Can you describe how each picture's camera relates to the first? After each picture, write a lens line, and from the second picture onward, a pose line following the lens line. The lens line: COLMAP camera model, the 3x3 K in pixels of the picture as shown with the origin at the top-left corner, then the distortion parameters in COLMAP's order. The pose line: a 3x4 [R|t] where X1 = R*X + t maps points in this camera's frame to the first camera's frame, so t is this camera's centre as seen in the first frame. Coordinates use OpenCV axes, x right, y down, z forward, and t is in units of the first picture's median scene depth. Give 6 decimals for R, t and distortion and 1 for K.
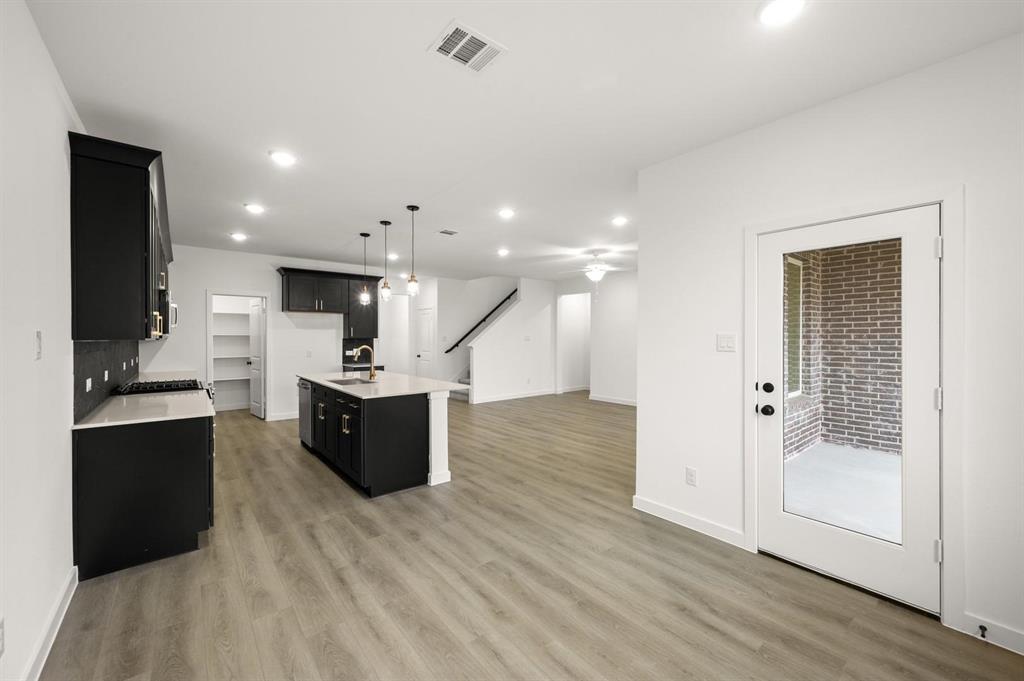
lens RADIAL K [[404.8, 0, 512.9], [0, 404.8, 338.7], [0, 0, 1]] dist [-0.000889, 0.000987]
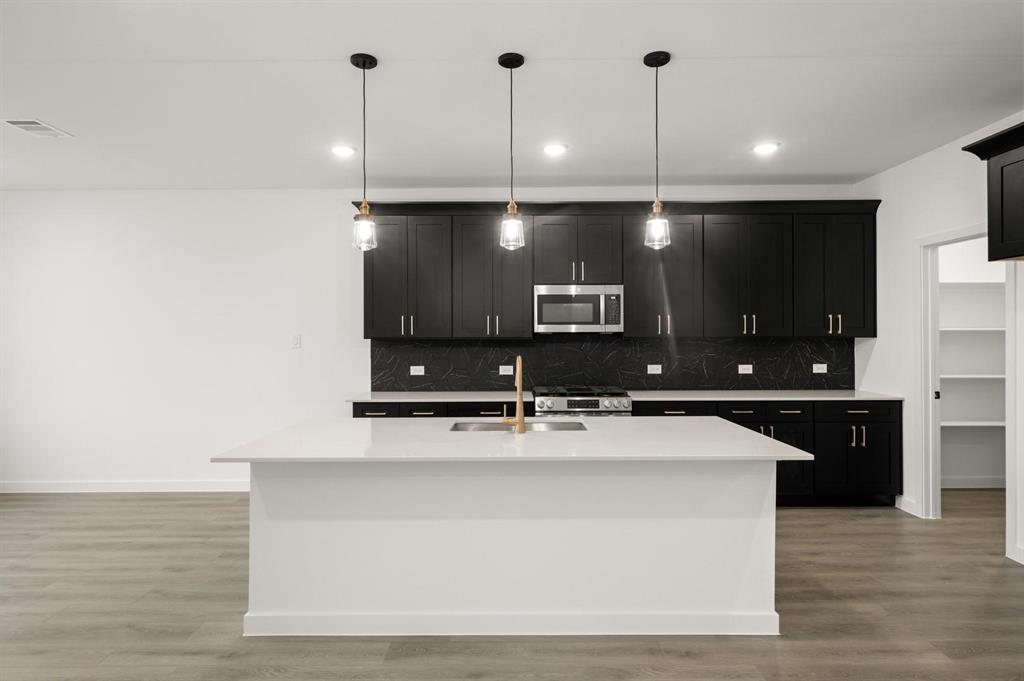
lens RADIAL K [[561.8, 0, 512.6], [0, 561.8, 333.8], [0, 0, 1]] dist [-0.005845, -0.000955]
pose [[-0.638839, -0.001623, -0.769339, 0.212103], [-0.001496, 0.999999, -0.000868, -0.005897], [0.769339, 0.000597, -0.638840, 2.312765]]
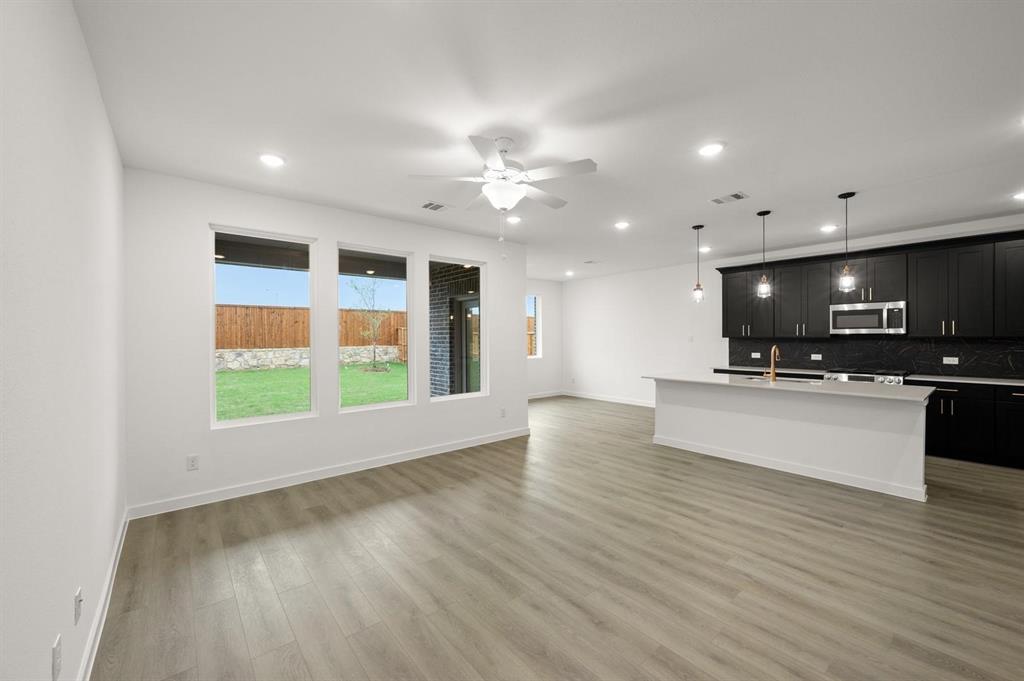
lens RADIAL K [[404.8, 0, 511.1], [0, 404.8, 336.6], [0, 0, 1]] dist [-0.000889, 0.000987]
pose [[-0.999871, 0.002506, -0.015889, 0.468463], [0.002436, 0.999987, 0.004433, -0.011108], [0.015900, 0.004394, -0.999864, 3.243035]]
